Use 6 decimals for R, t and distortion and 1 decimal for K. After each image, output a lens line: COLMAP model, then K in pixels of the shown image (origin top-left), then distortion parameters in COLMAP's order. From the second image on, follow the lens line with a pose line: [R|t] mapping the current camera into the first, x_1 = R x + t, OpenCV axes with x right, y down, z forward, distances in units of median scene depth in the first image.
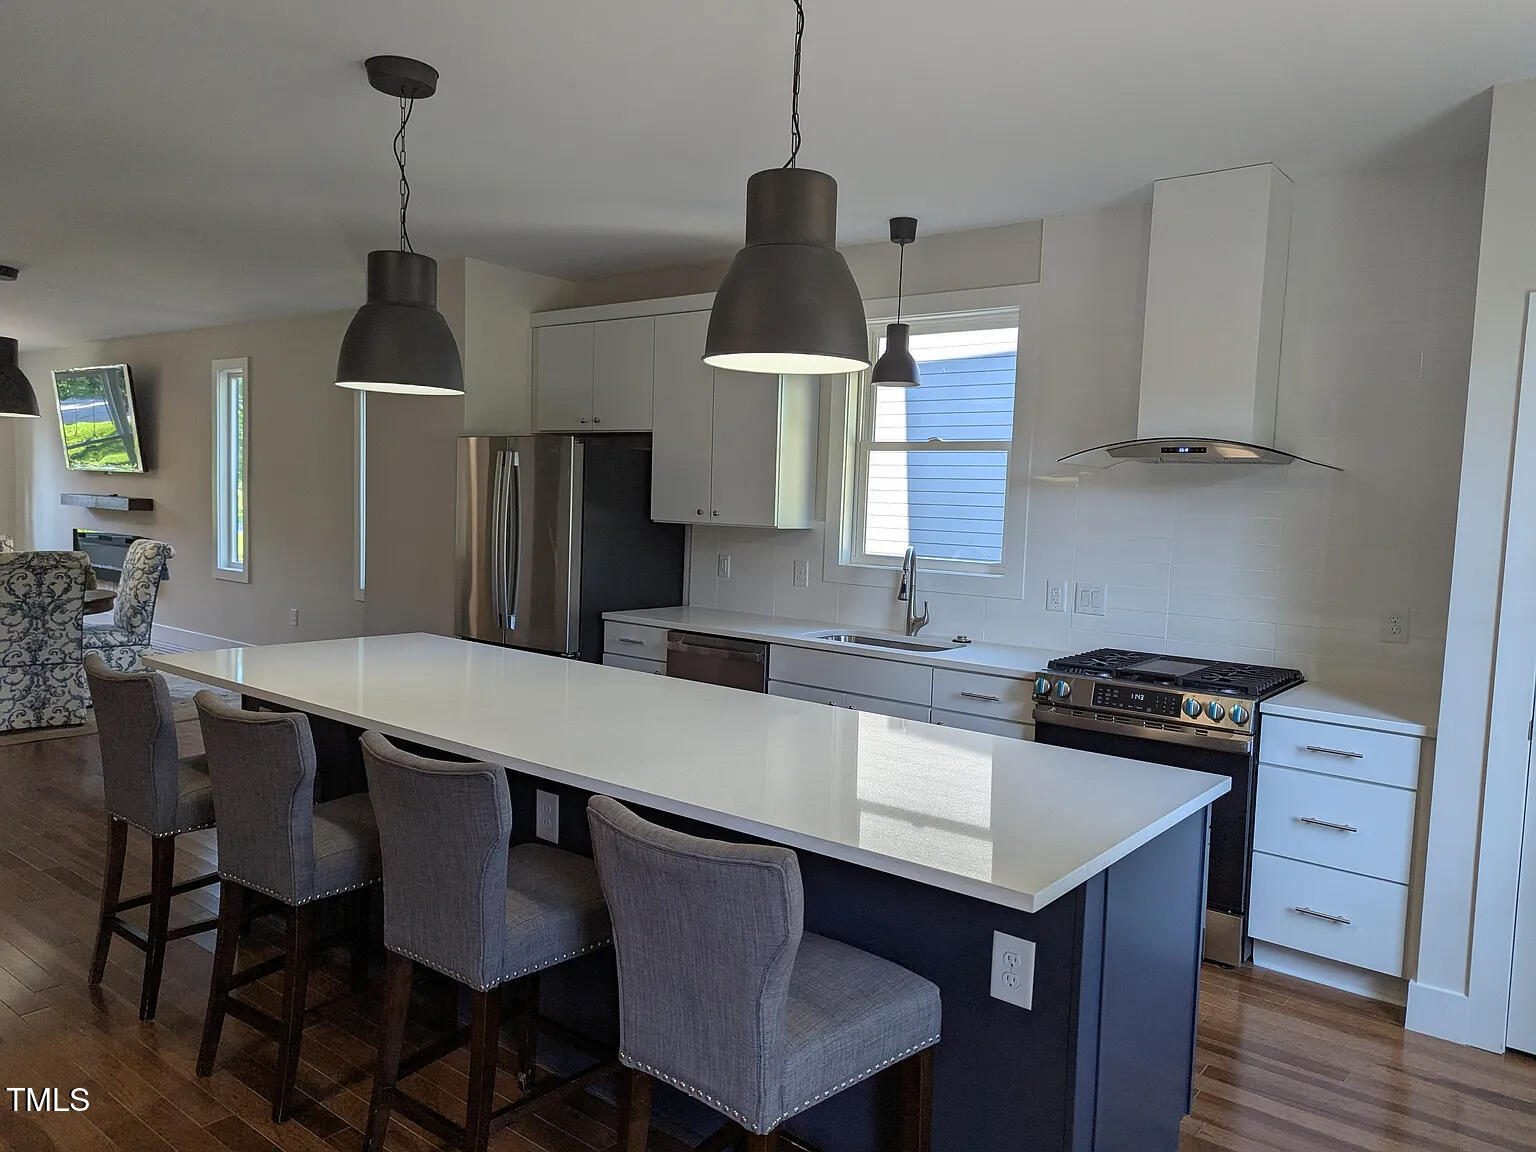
lens RADIAL K [[1084.5, 0, 780.2], [0, 1084.5, 586.8], [0, 0, 1]] dist [0.057209, -0.017435]
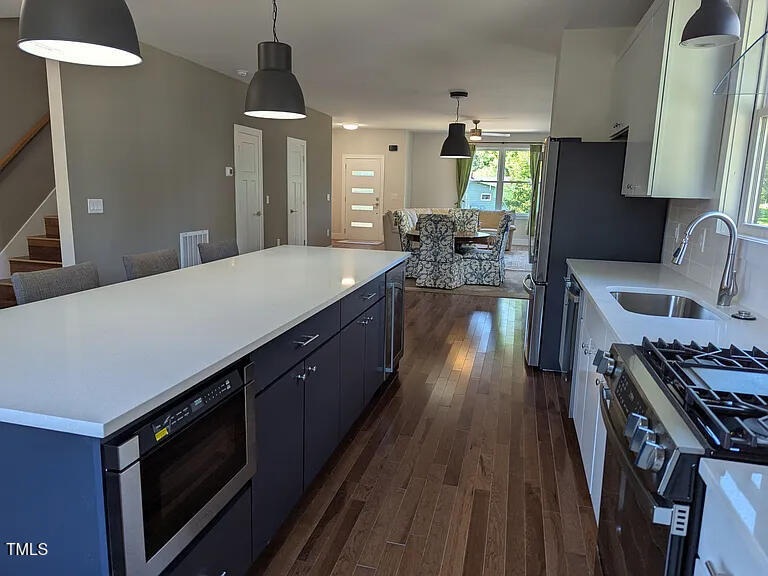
lens RADIAL K [[542.2, 0, 378.6], [0, 542.2, 285.8], [0, 0, 1]] dist [0.057209, -0.017435]
pose [[0.388565, 0.138774, -0.910911, 0.365825], [-0.084987, 0.989777, 0.114536, -0.002189], [0.917494, 0.032911, 0.396387, 0.418978]]
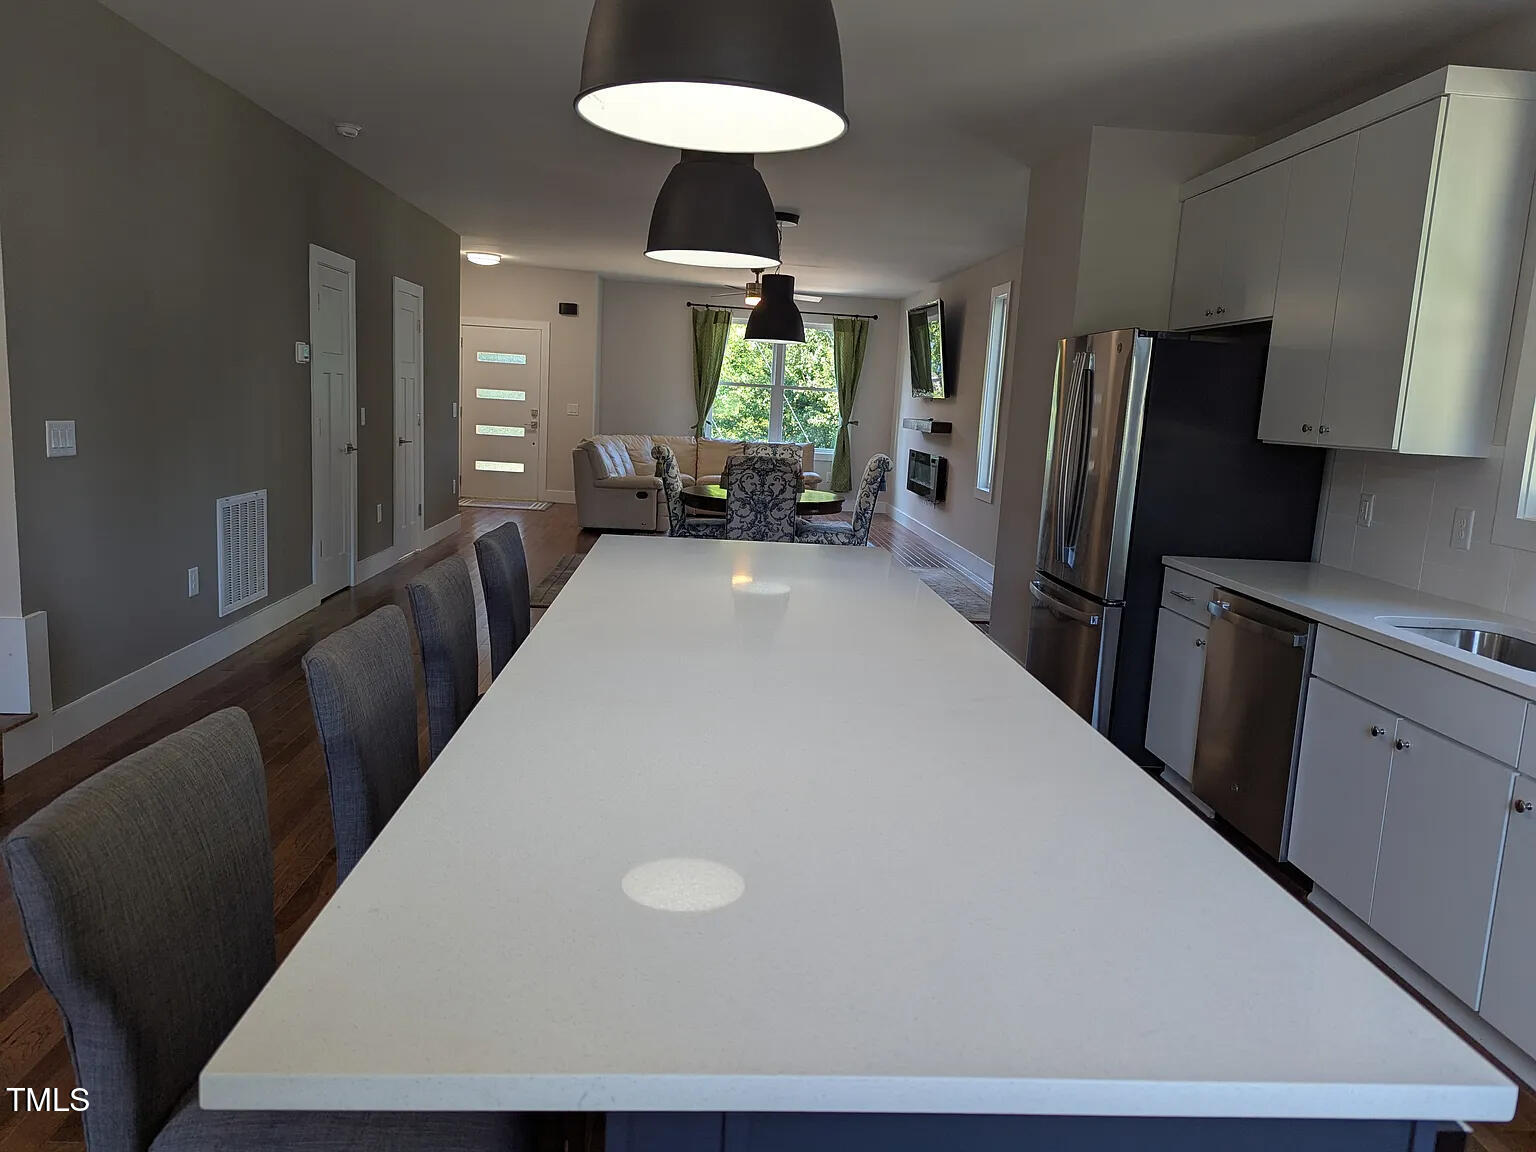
lens RADIAL K [[1084.5, 0, 774.3], [0, 1084.5, 566.2], [0, 0, 1]] dist [0.057209, -0.017435]
pose [[0.662881, 0.114530, -0.739913, 0.205202], [-0.090279, 0.993248, 0.072863, -0.000838], [0.743262, 0.018499, 0.668744, 0.232538]]
